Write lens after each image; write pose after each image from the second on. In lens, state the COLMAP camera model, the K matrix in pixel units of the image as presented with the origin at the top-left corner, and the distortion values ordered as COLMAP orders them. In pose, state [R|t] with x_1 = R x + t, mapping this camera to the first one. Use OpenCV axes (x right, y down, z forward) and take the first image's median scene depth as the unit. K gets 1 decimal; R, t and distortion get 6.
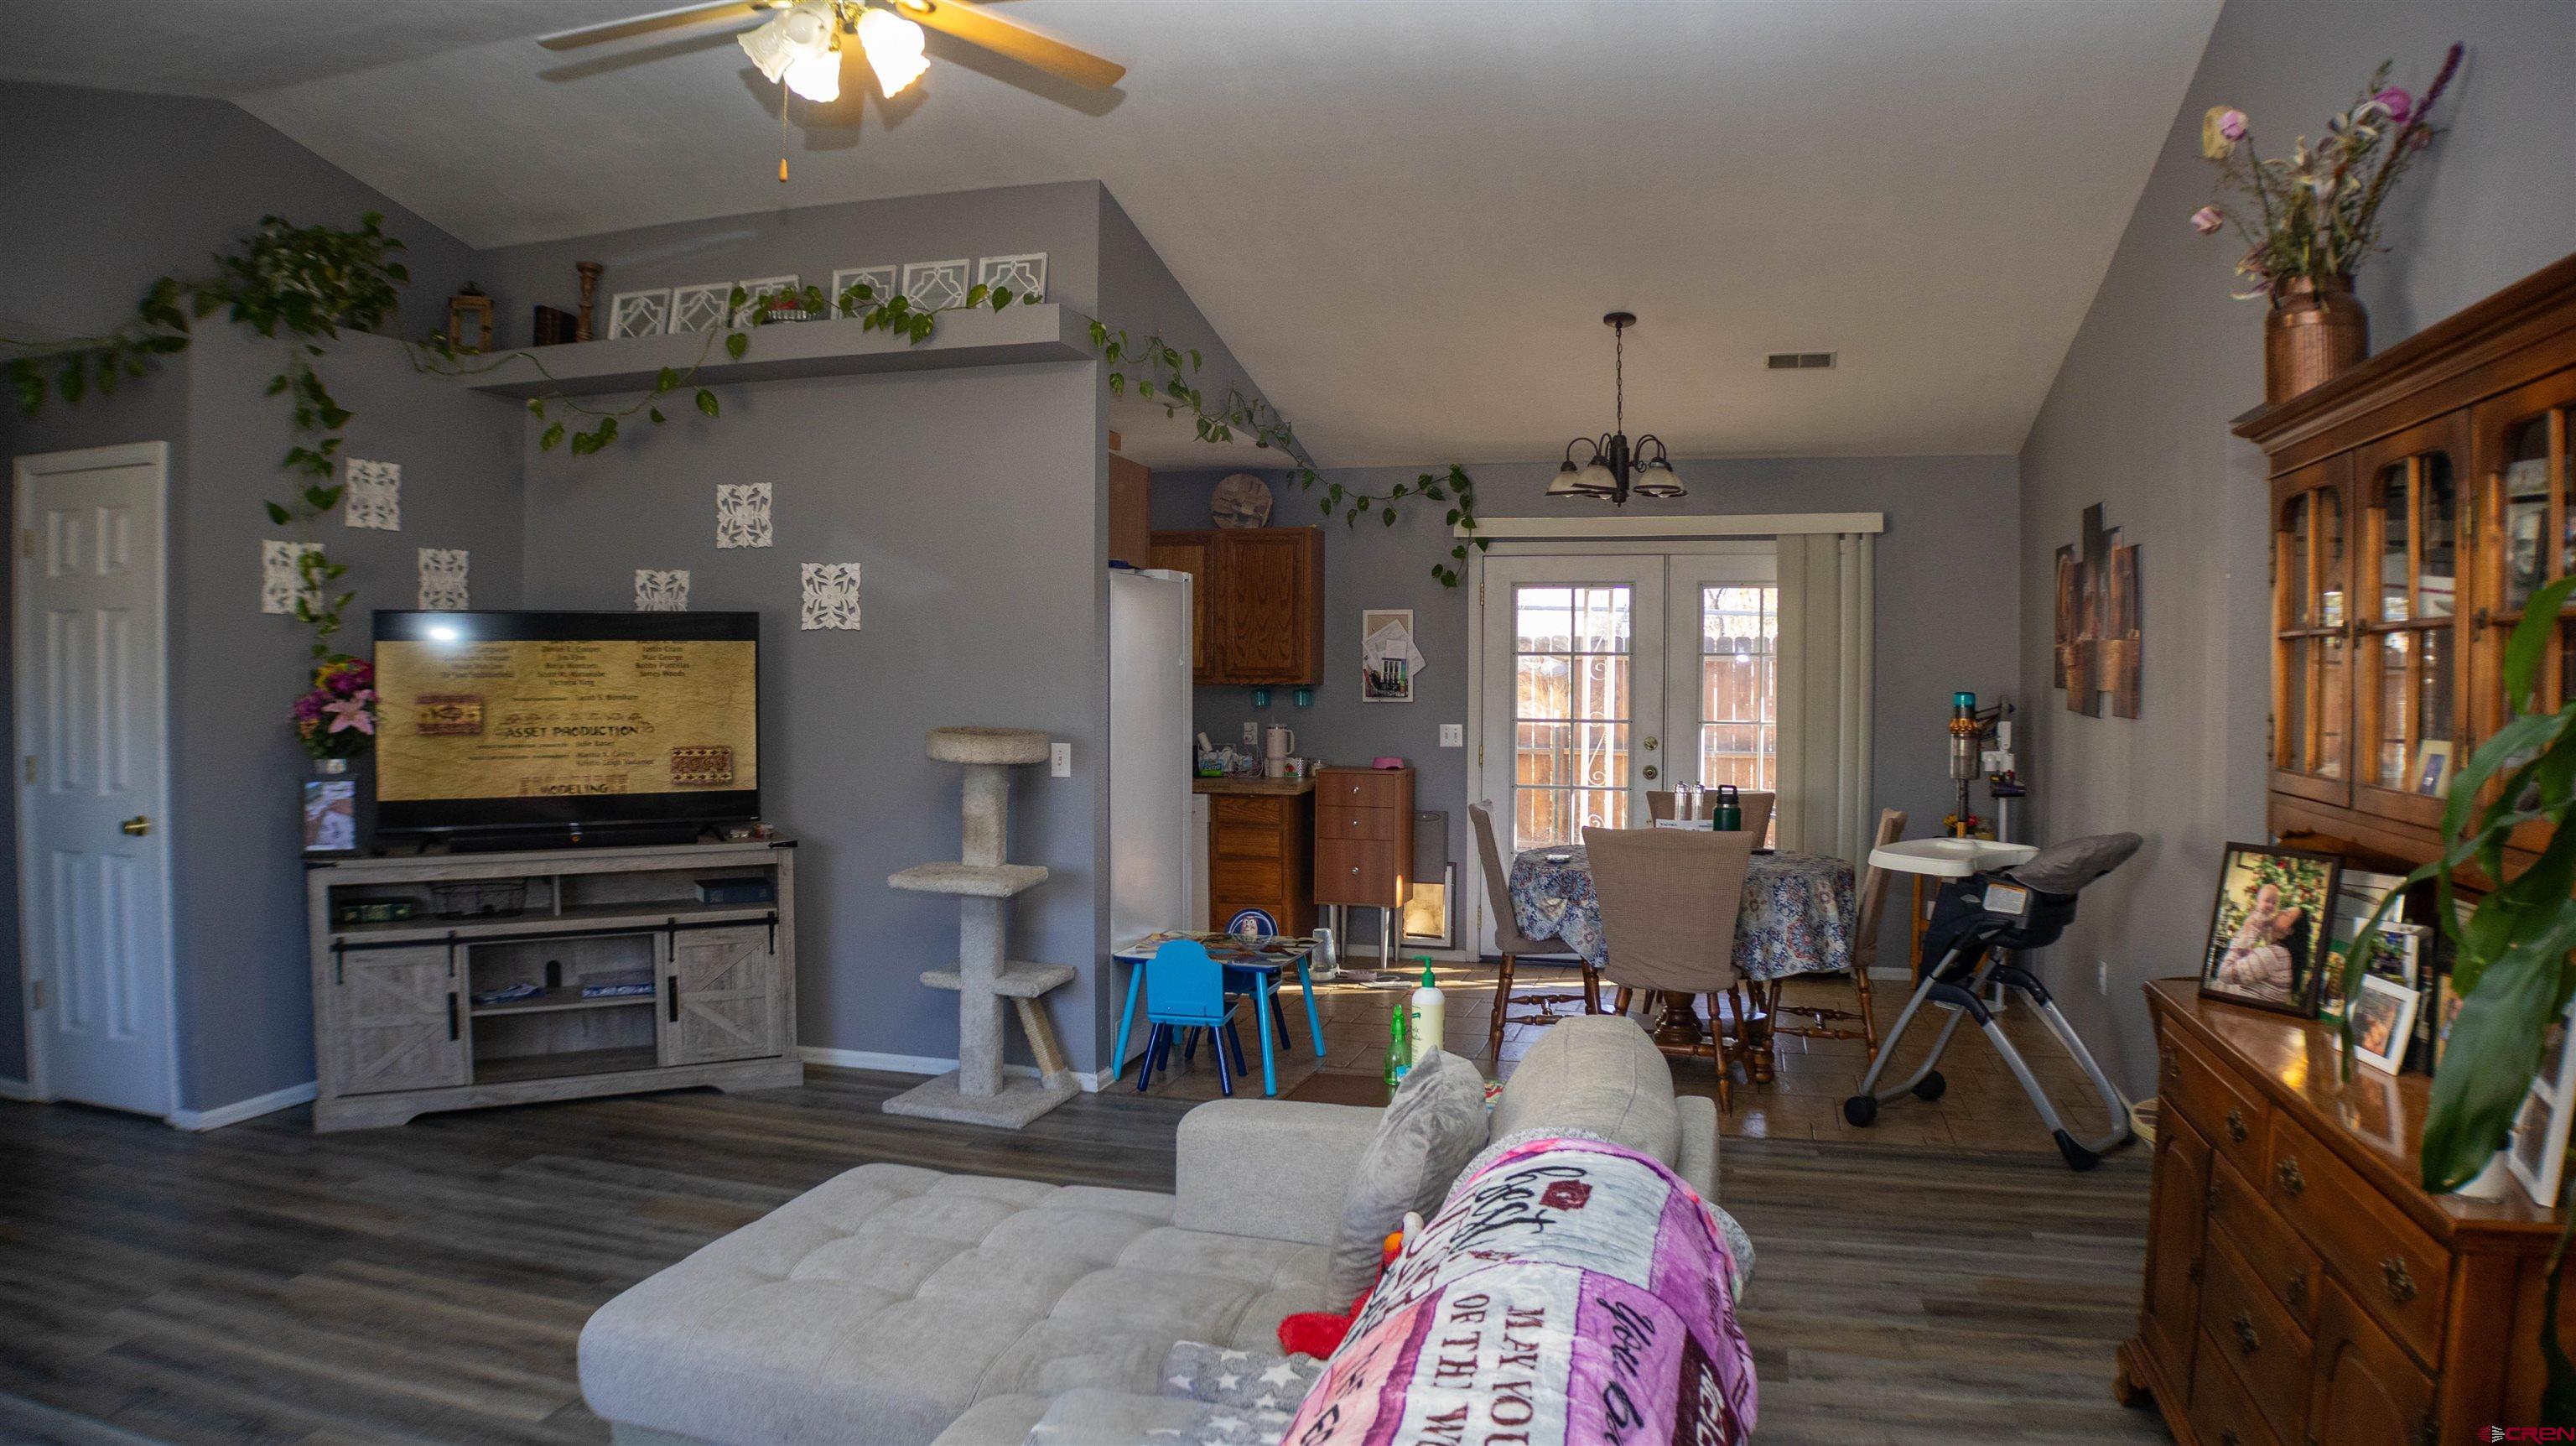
lens RADIAL K [[1655.8, 0, 1288.0], [0, 1655.8, 723.0], [0, 0, 1]] dist [-0.162640, 0.043517]
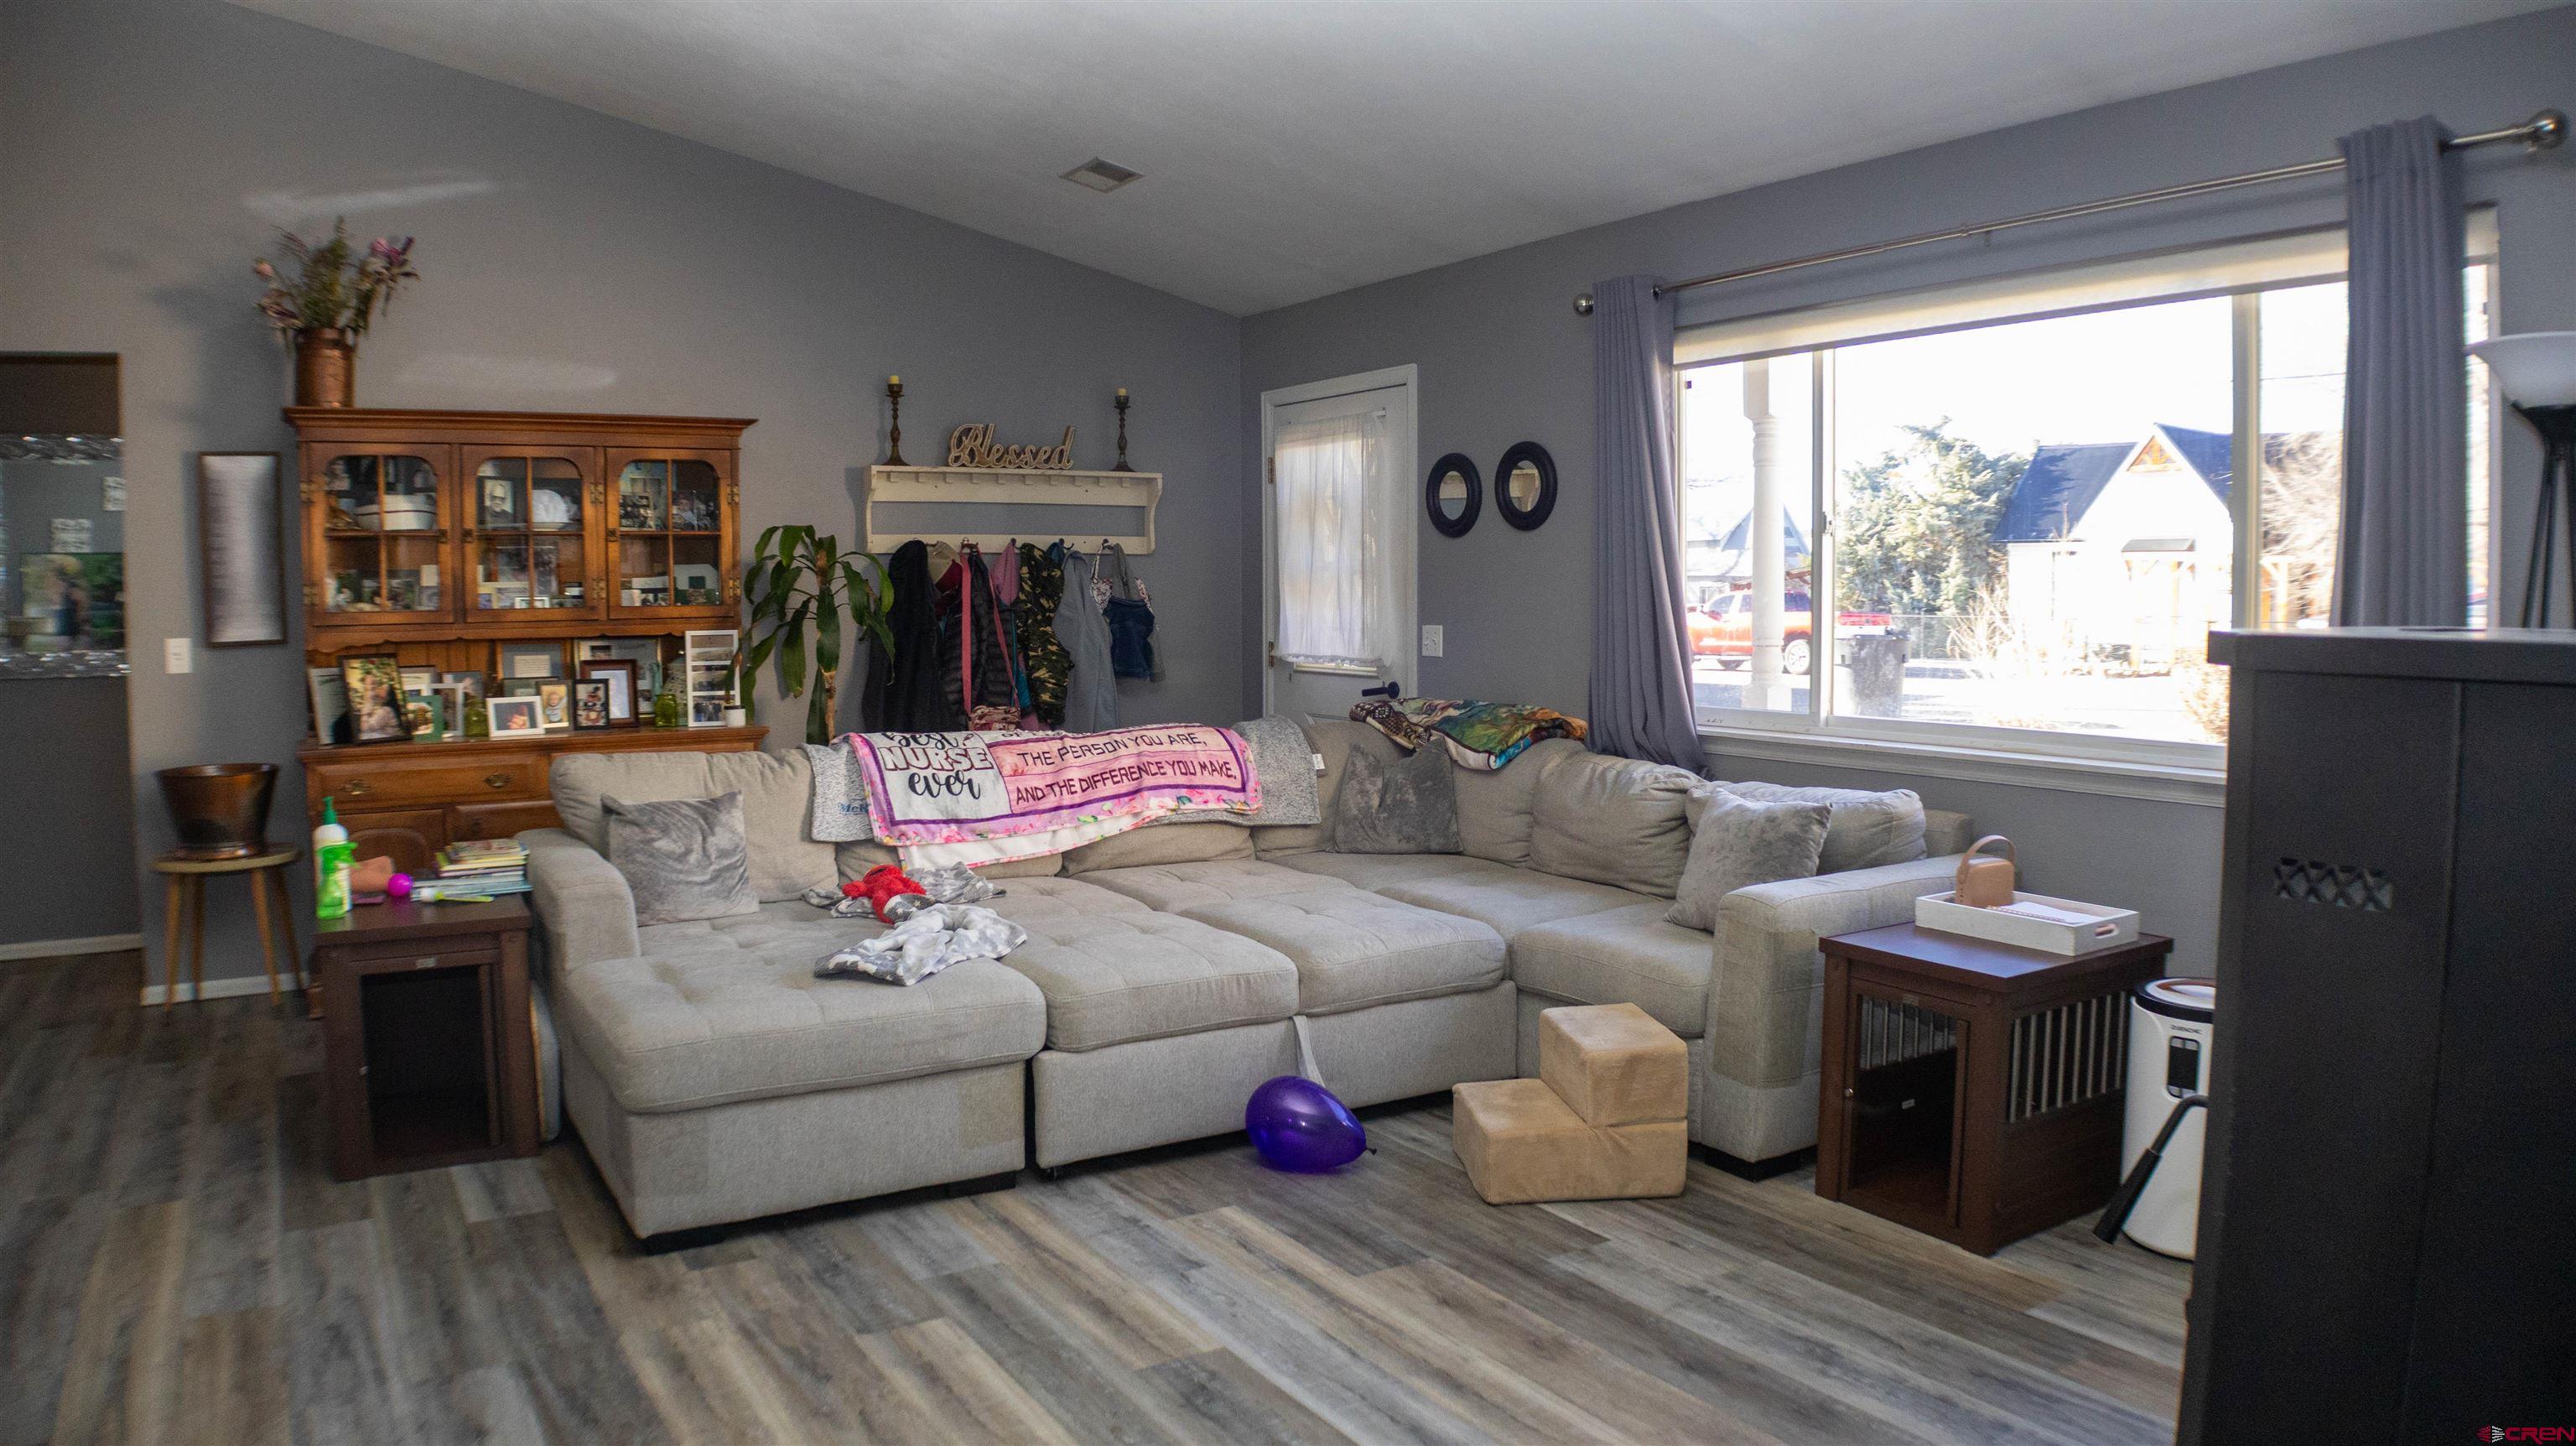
lens RADIAL K [[1648.9, 0, 1288.0], [0, 1648.9, 723.0], [0, 0, 1]] dist [-0.135943, 0.010573]
pose [[-0.755290, -0.048457, 0.653597, -0.647101], [0.024443, 0.994487, 0.101976, 0.000499], [-0.654934, 0.092997, -0.749942, 0.807219]]
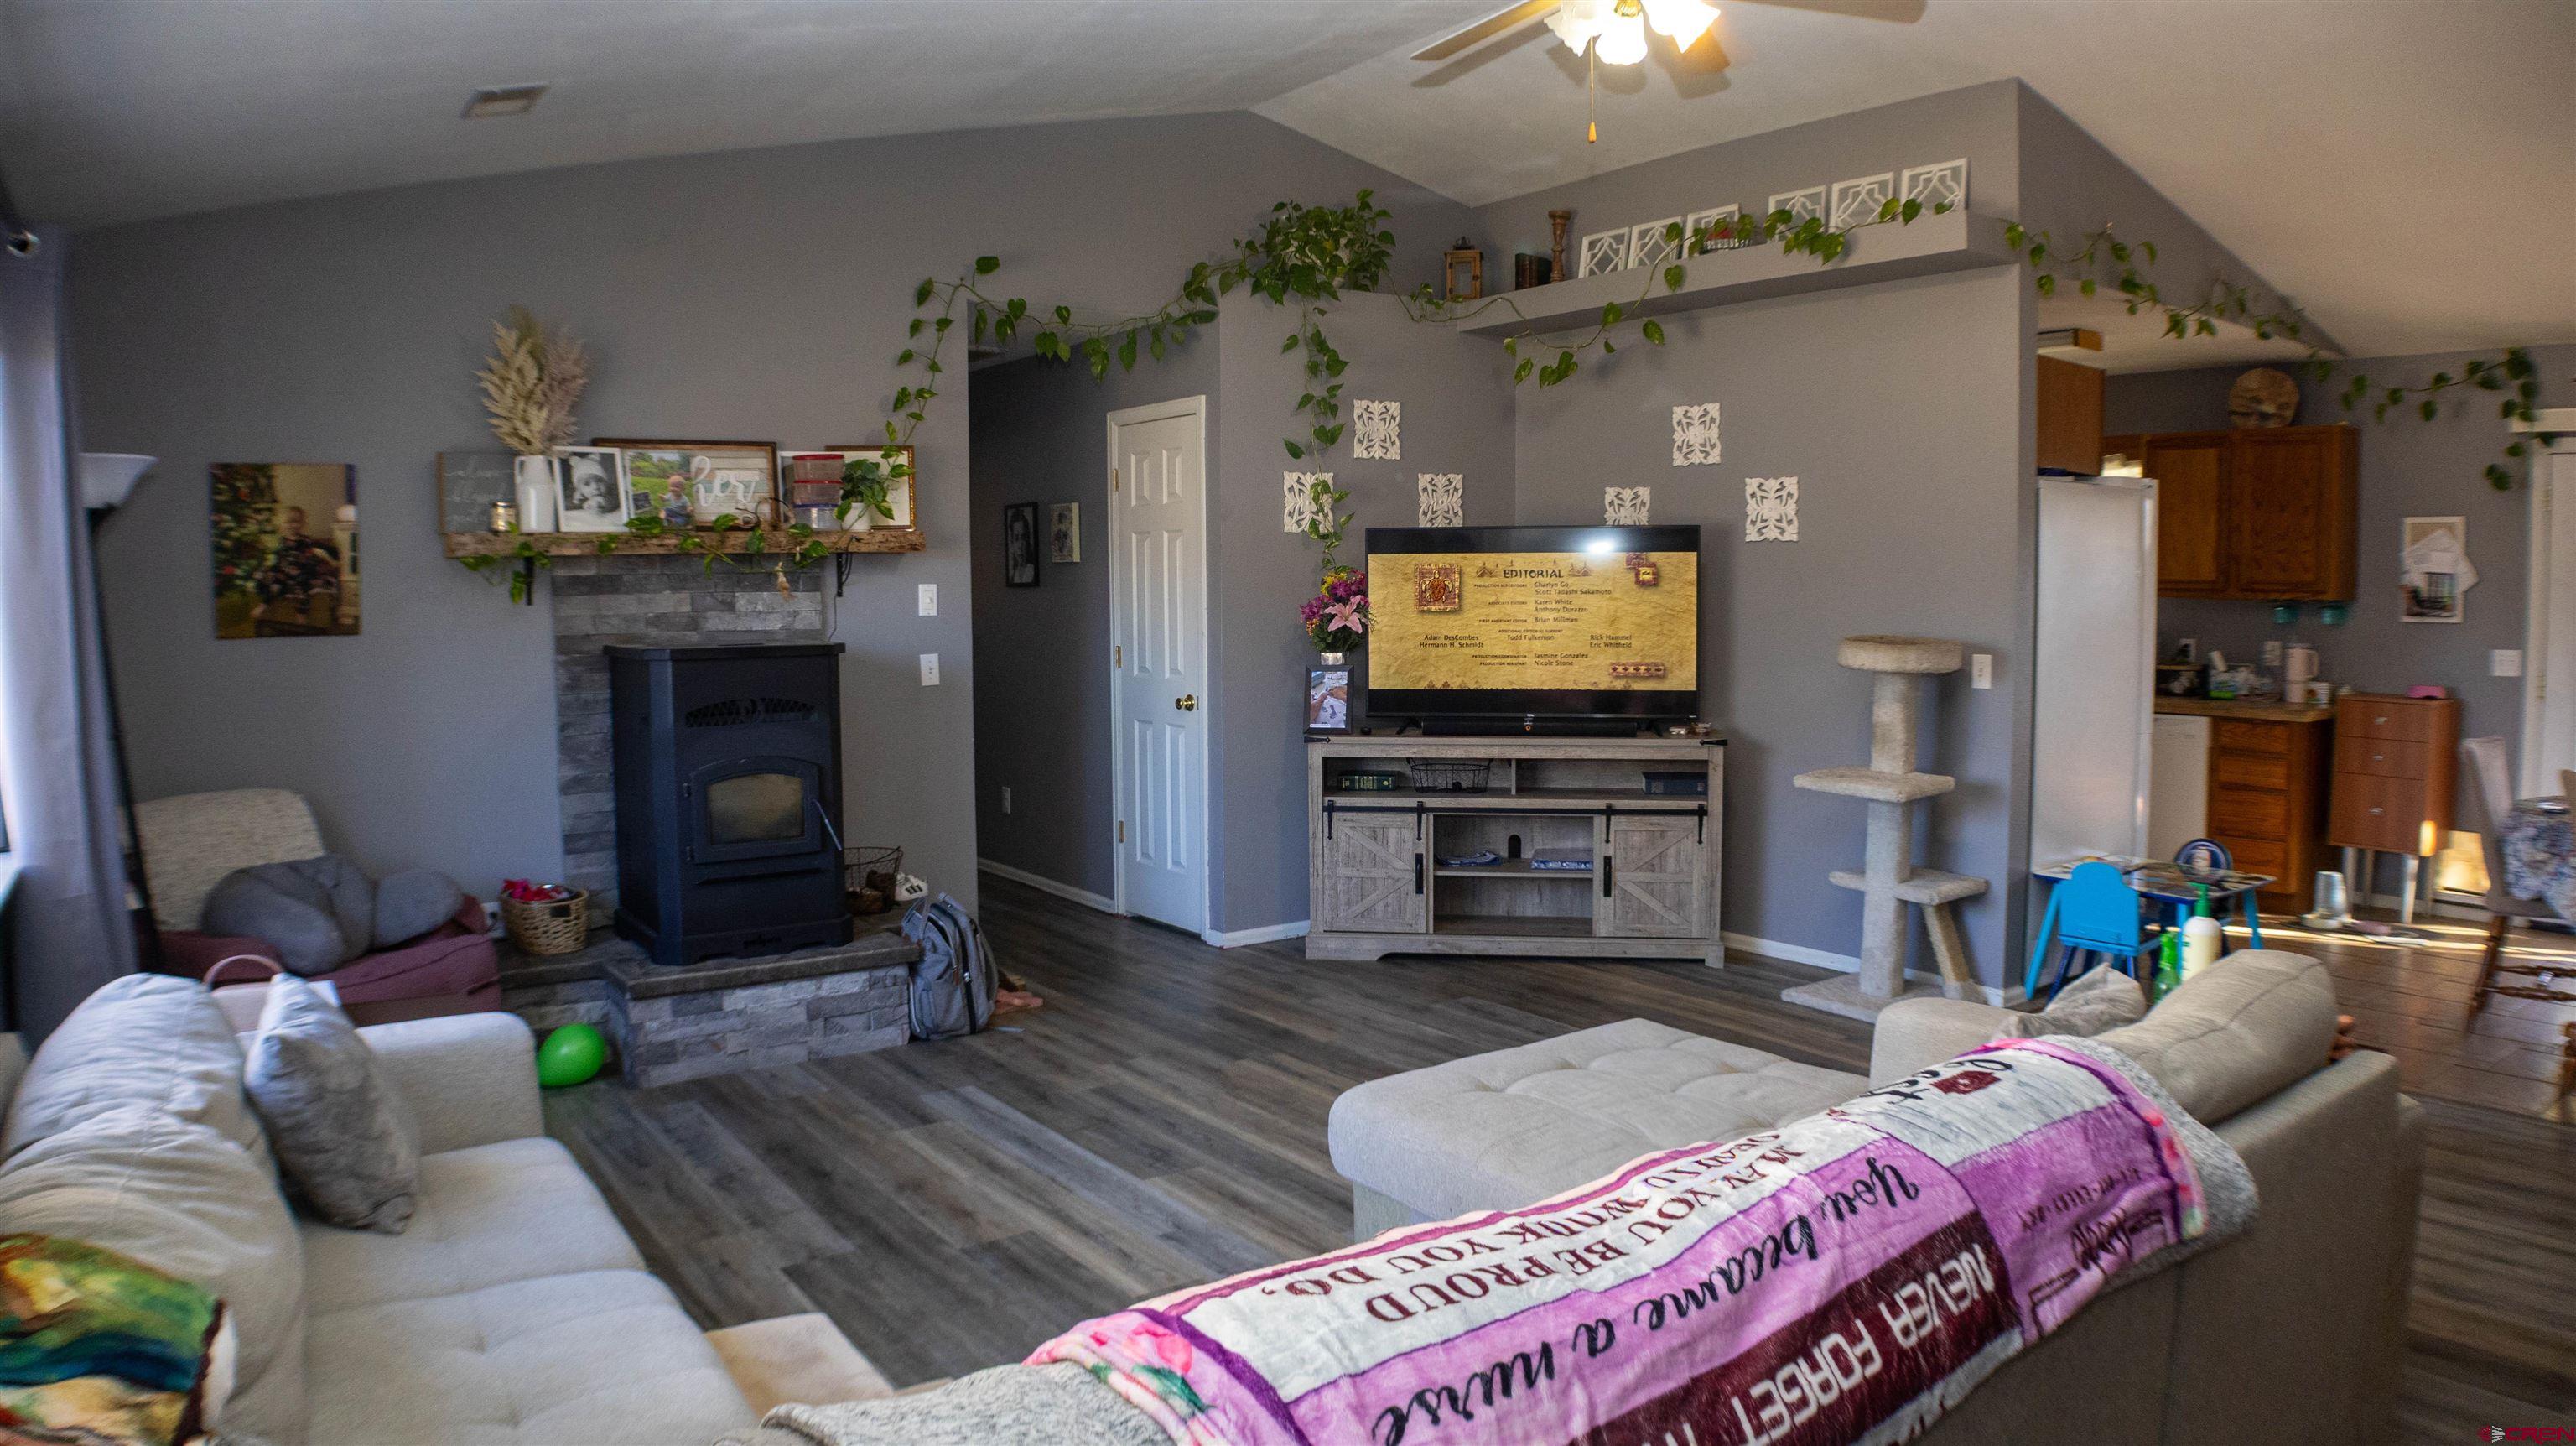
lens RADIAL K [[1648.9, 0, 1288.0], [0, 1648.9, 723.0], [0, 0, 1]] dist [-0.135943, 0.010573]
pose [[0.787623, 0.048290, -0.614262, 0.133997], [-0.014501, 0.998101, 0.059872, 0.001488], [0.615987, -0.038249, 0.786827, -0.019888]]
